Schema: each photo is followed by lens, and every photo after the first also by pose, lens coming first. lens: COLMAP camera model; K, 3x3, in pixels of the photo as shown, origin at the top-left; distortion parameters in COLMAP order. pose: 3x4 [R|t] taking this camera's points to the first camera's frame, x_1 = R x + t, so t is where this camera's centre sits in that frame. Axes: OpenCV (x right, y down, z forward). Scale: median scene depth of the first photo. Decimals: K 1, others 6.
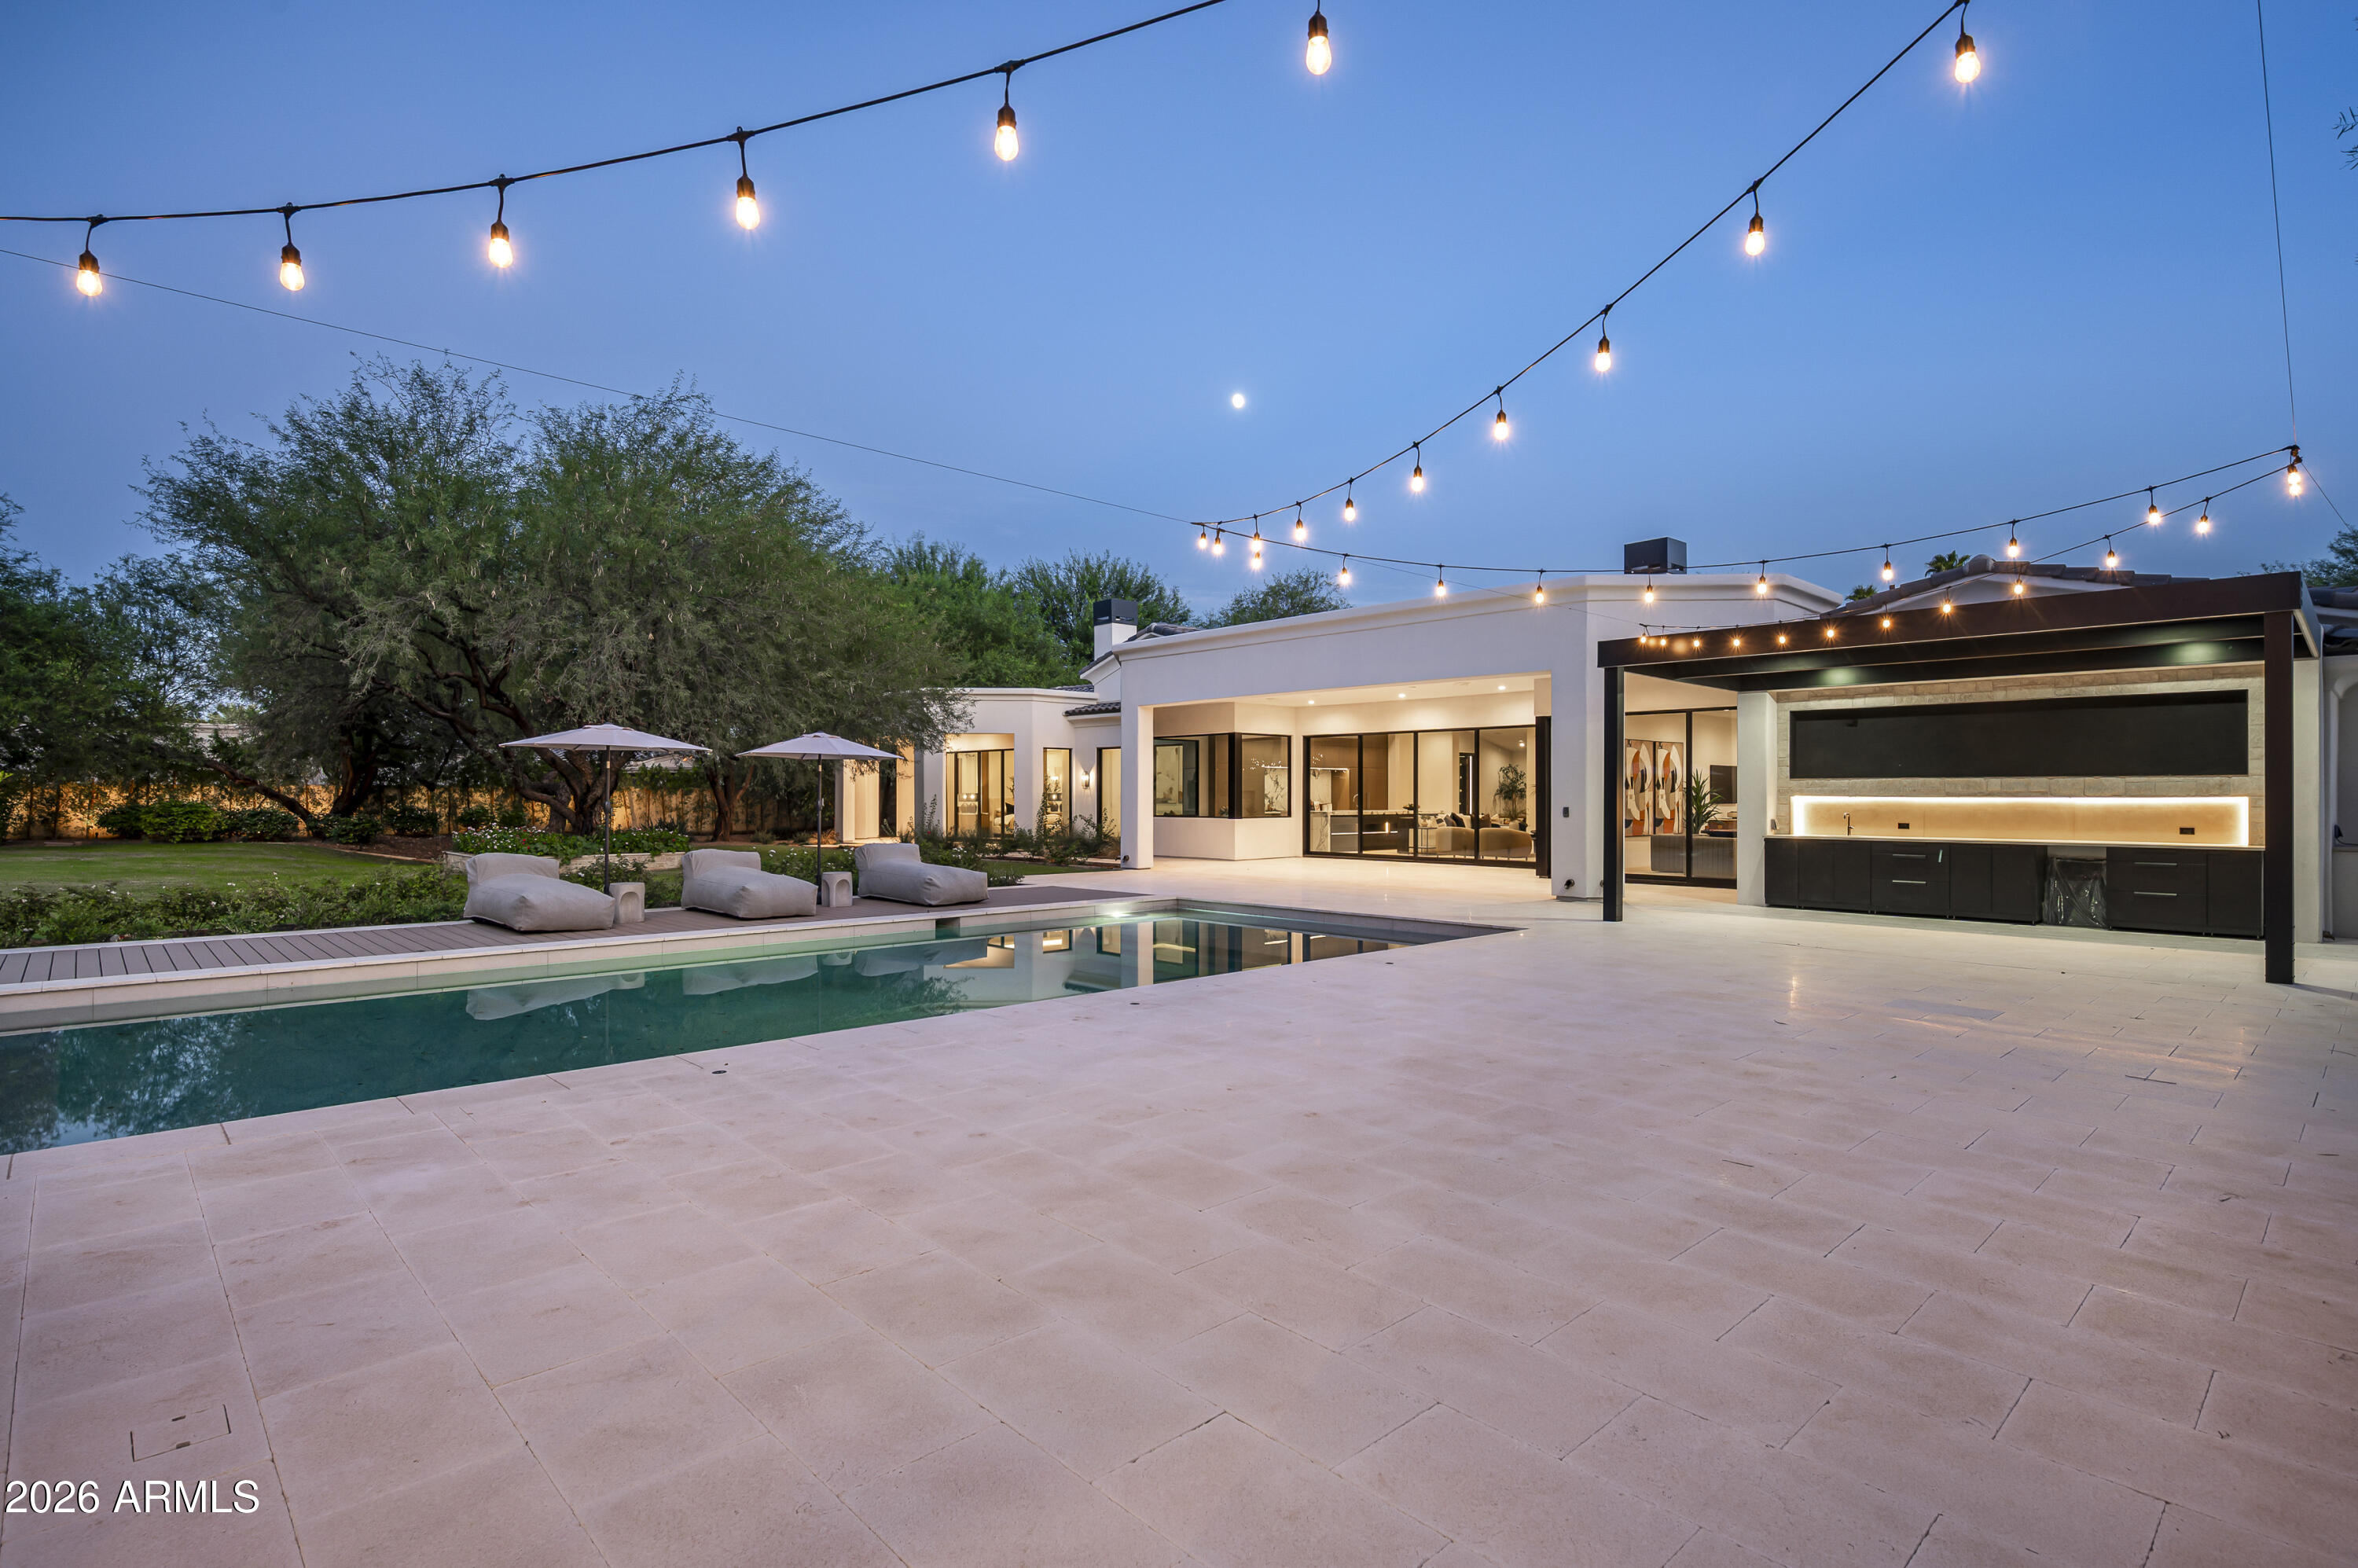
lens RADIAL K [[1164.3, 0, 1178.1], [0, 1164.3, 799.3], [0, 0, 1]] dist [0.001131, 0.001215]
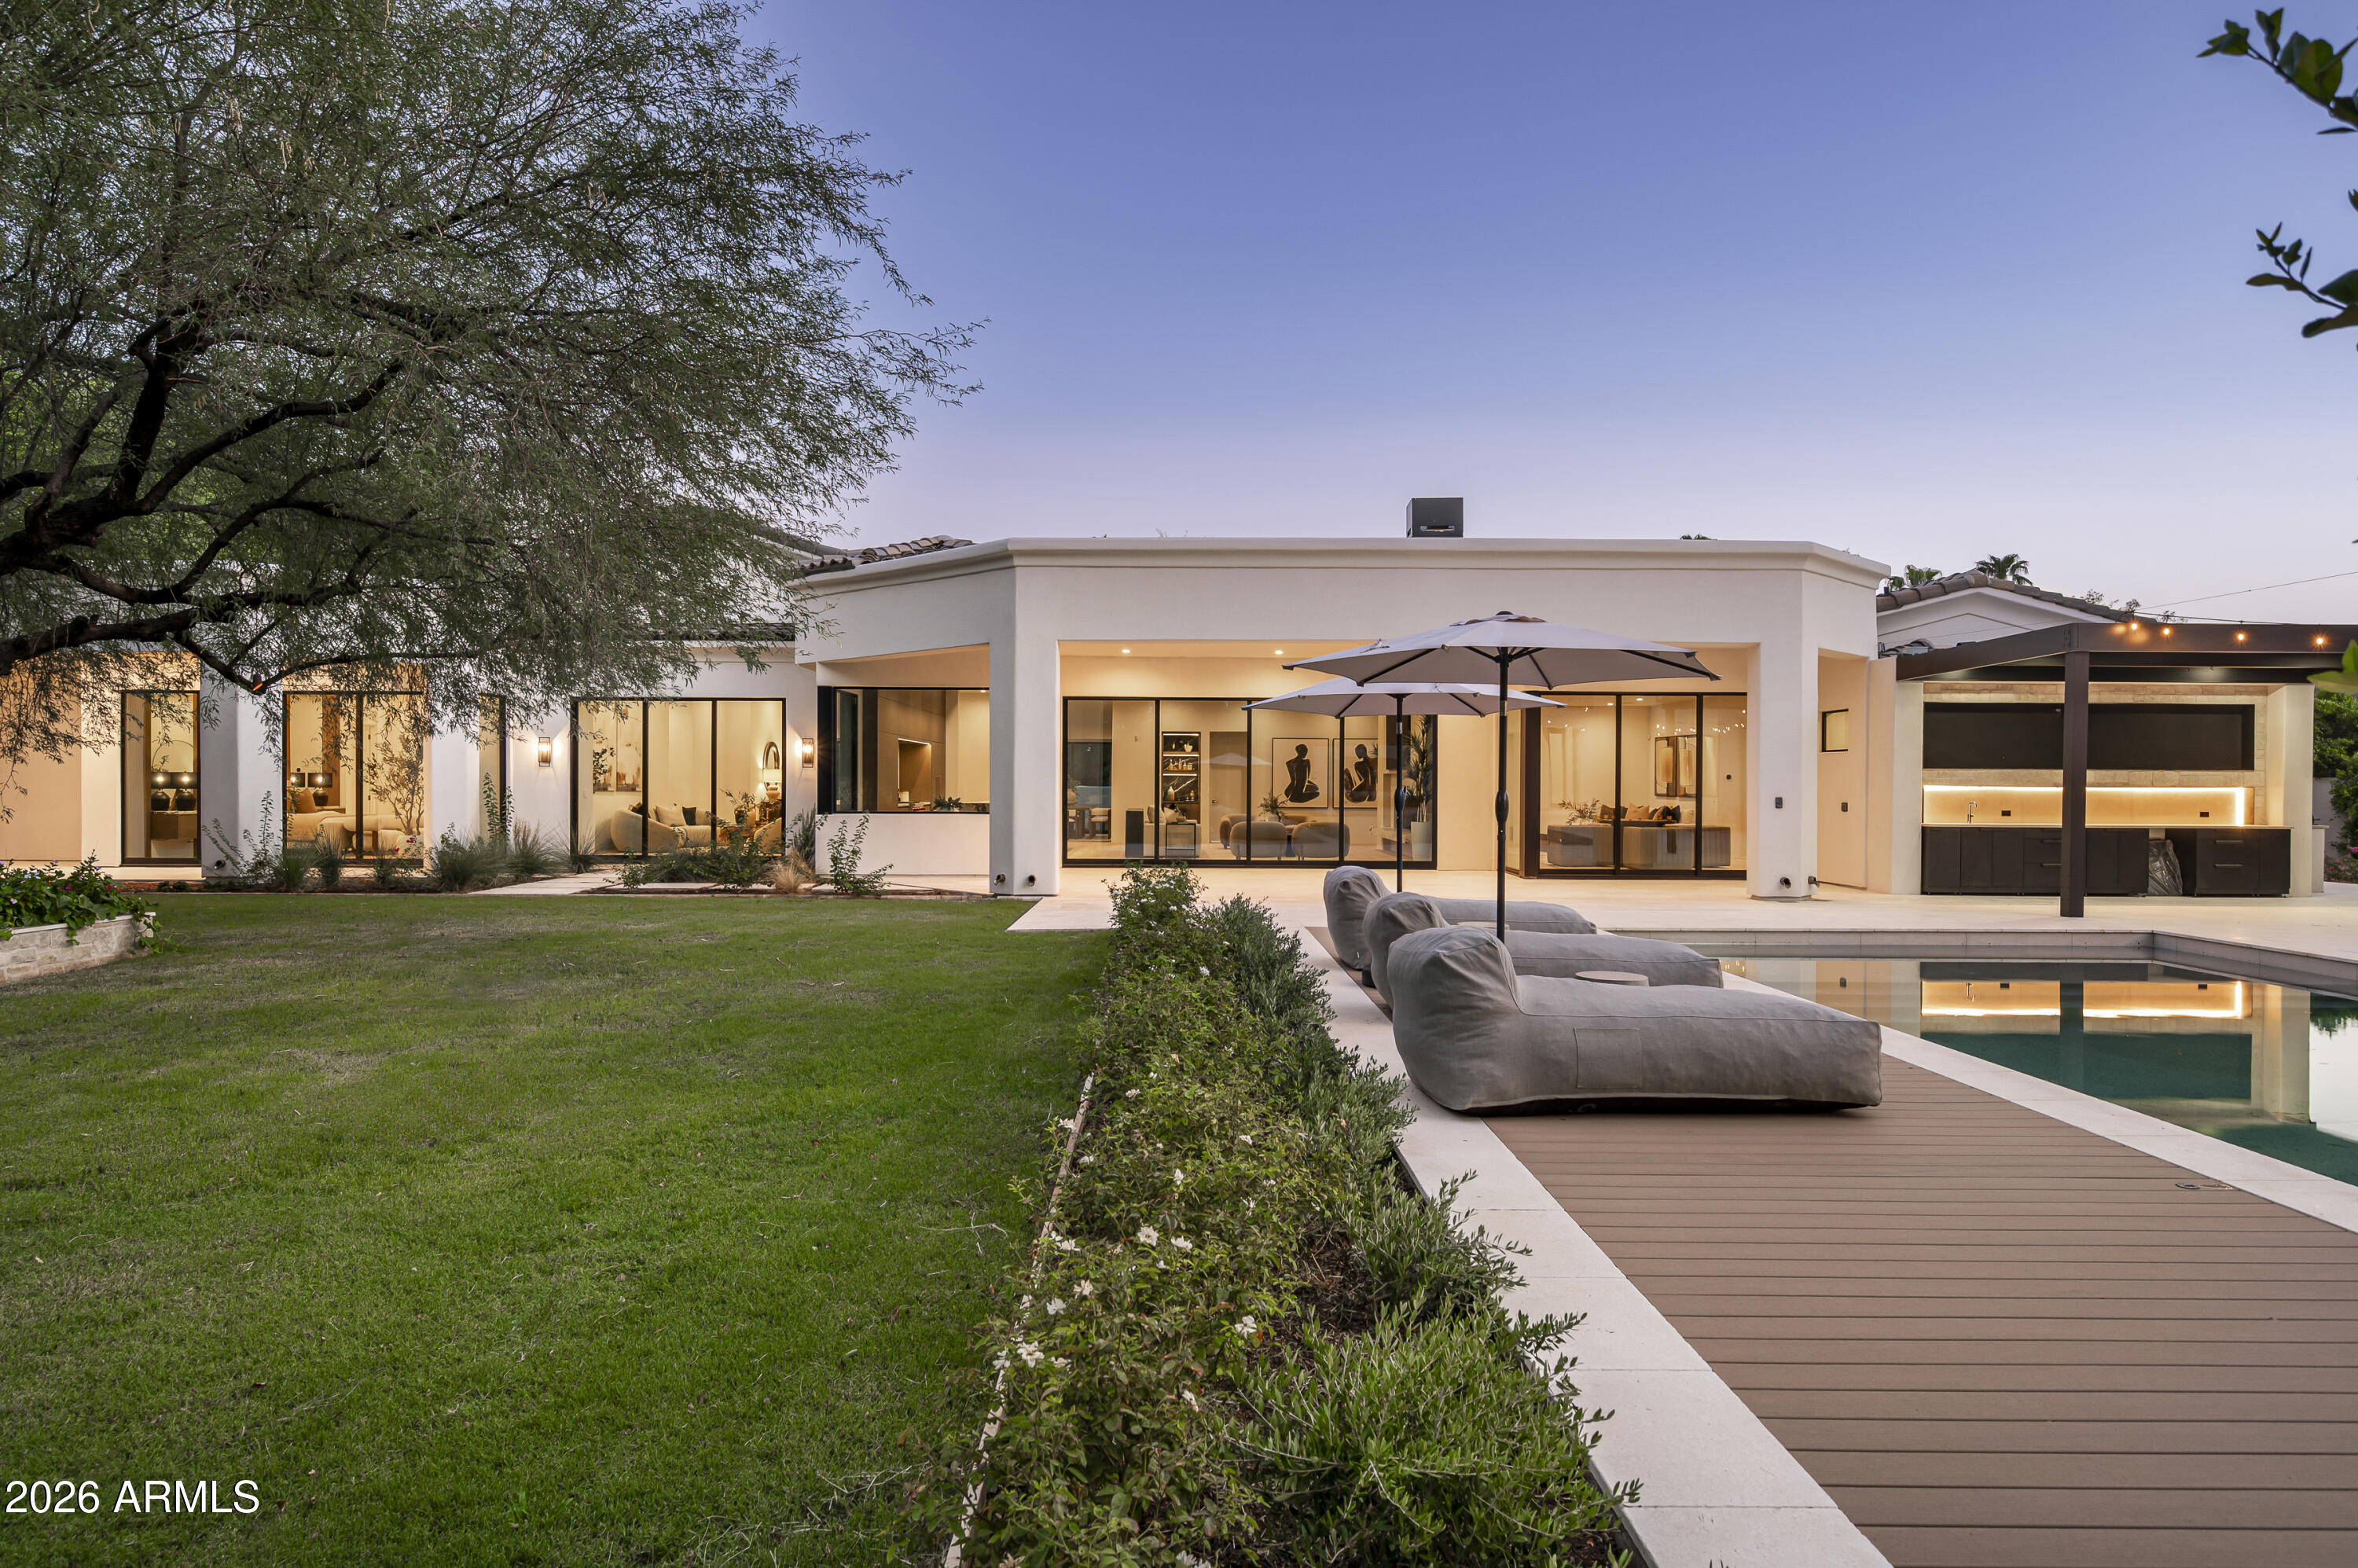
lens RADIAL K [[1562.7, 0, 1184.7], [0, 1562.7, 783.0], [0, 0, 1]] dist [-0.002778, 0.000646]
pose [[0.671300, 0.003960, 0.741175, -1.076015], [-0.001880, 0.999992, -0.003640, 0.001457], [-0.741183, 0.001050, 0.671302, 0.660419]]
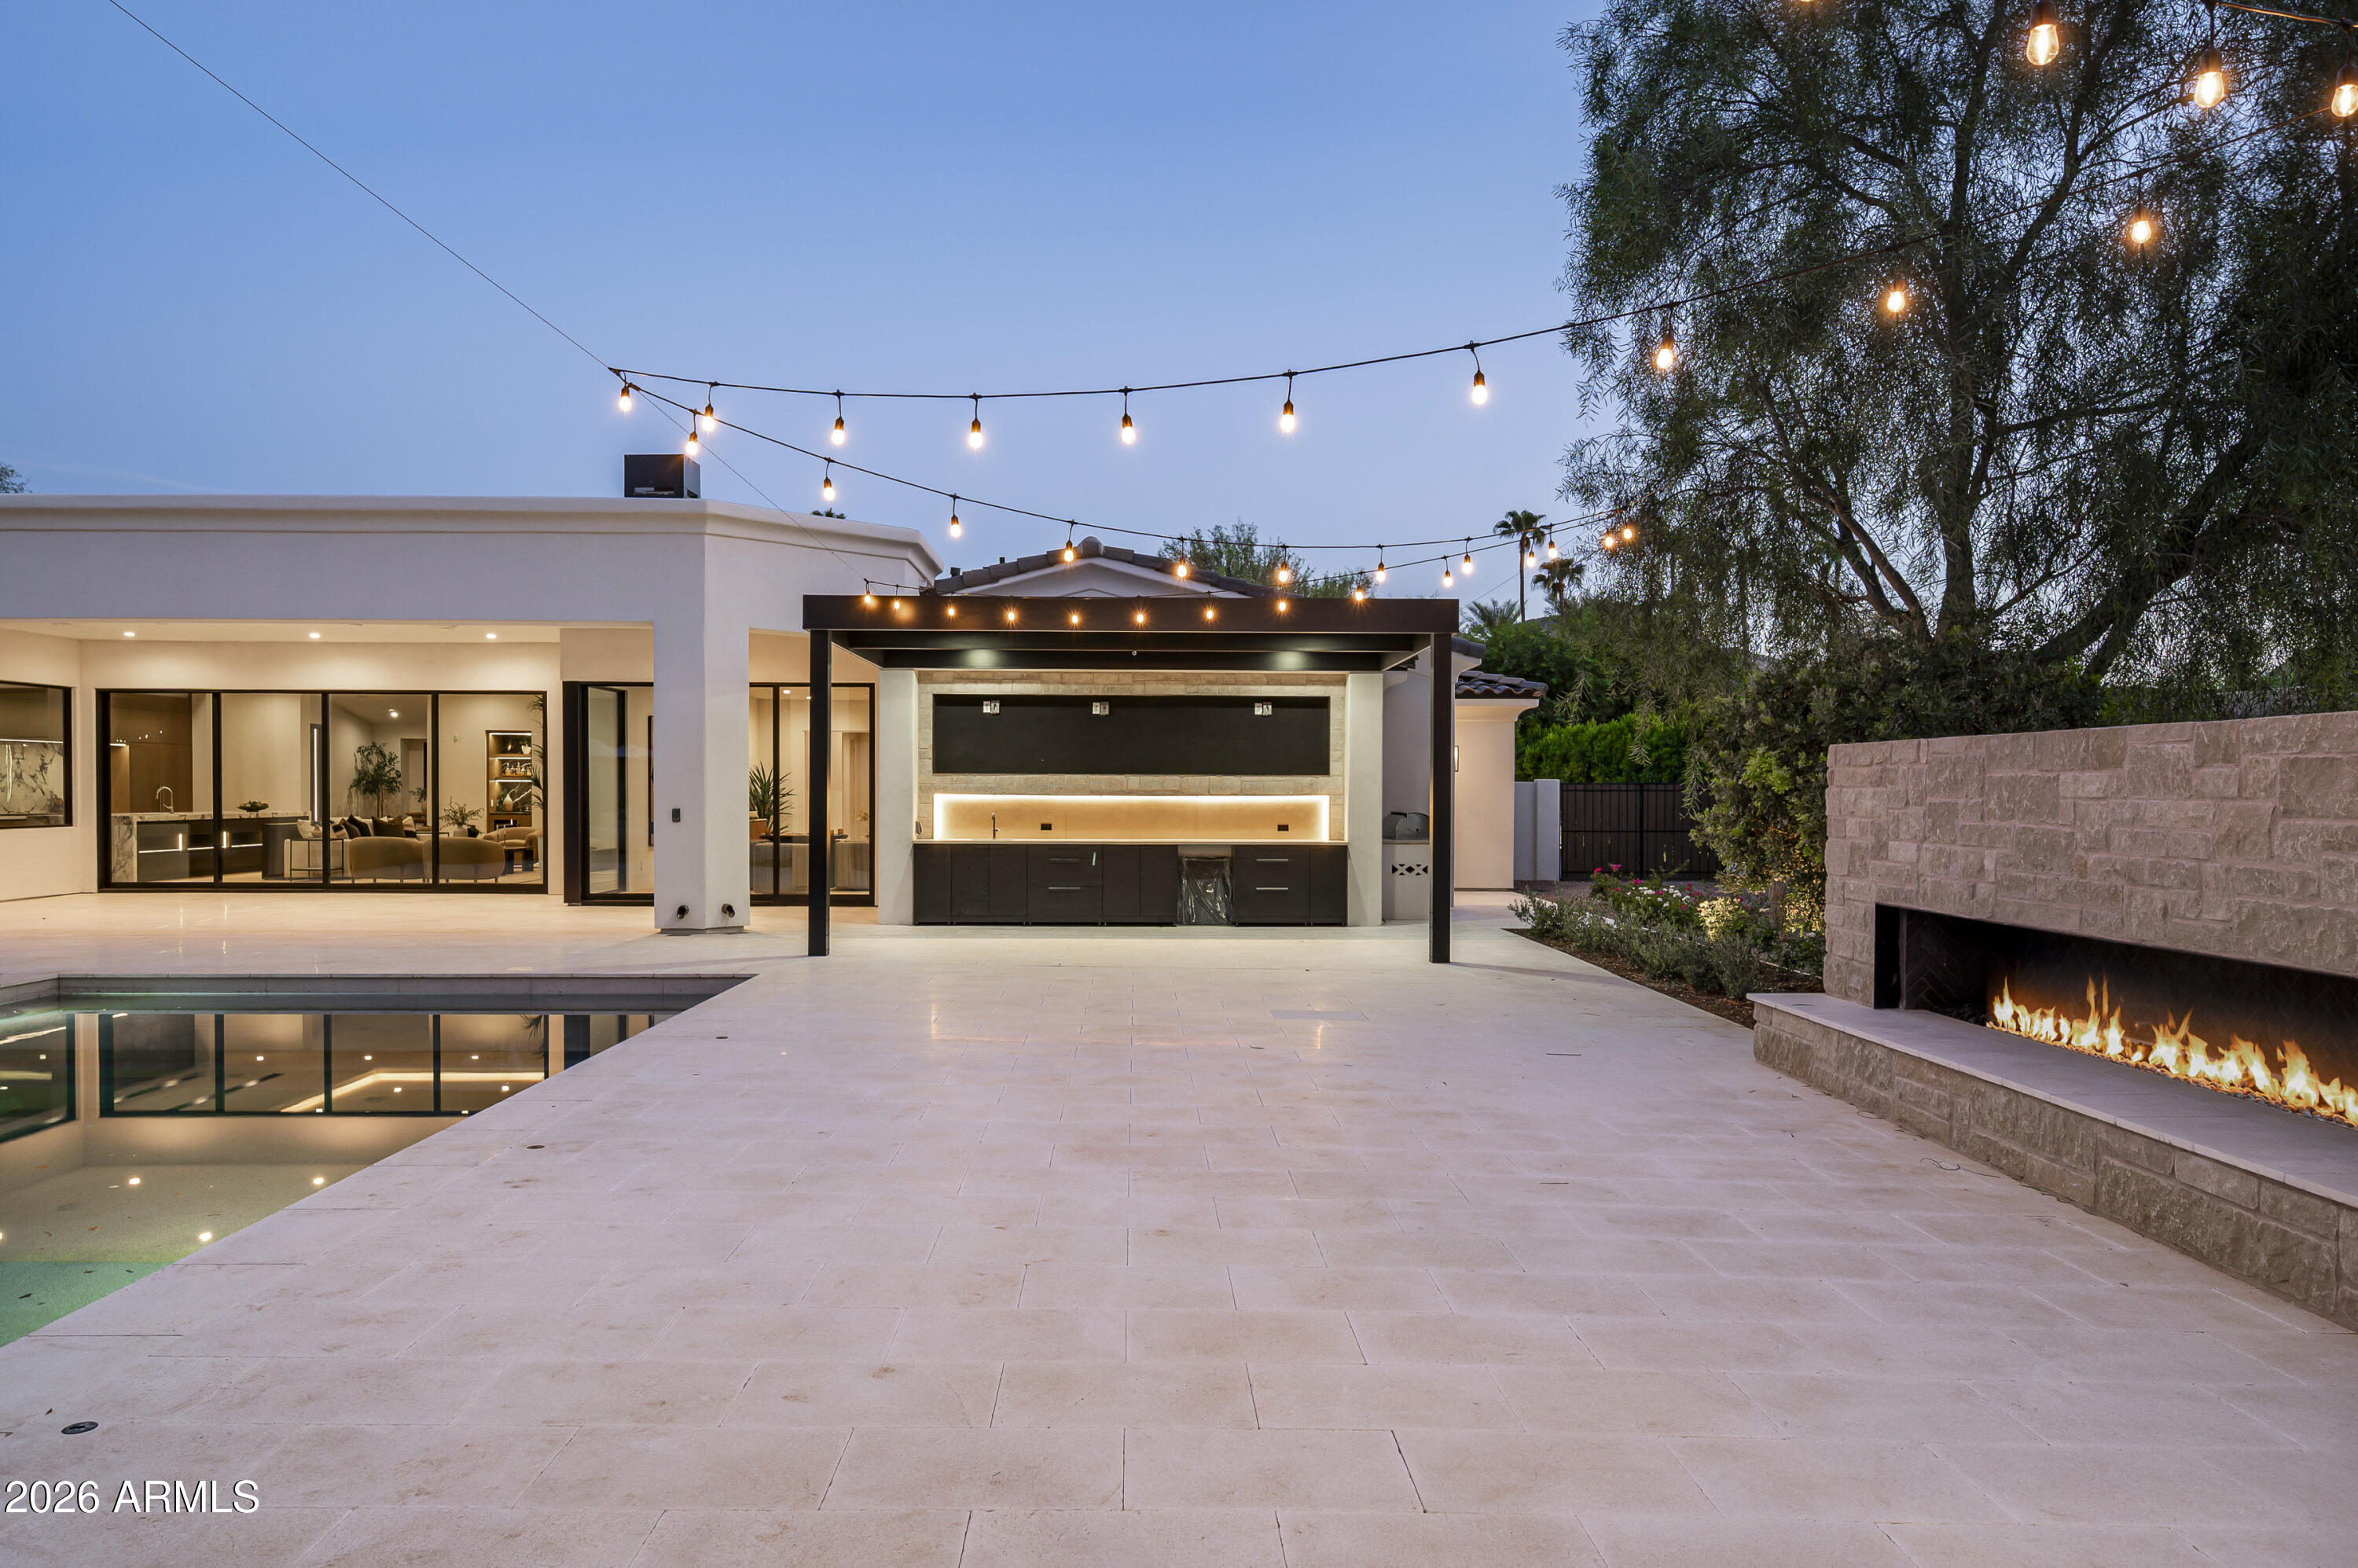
lens RADIAL K [[1562.7, 0, 1174.4], [0, 1562.7, 800.6], [0, 0, 1]] dist [-0.002778, 0.000646]
pose [[0.673344, -0.003564, 0.739320, -0.234657], [-0.000896, 0.999984, 0.005637, -0.005263], [-0.739328, -0.004458, 0.673330, 0.118368]]
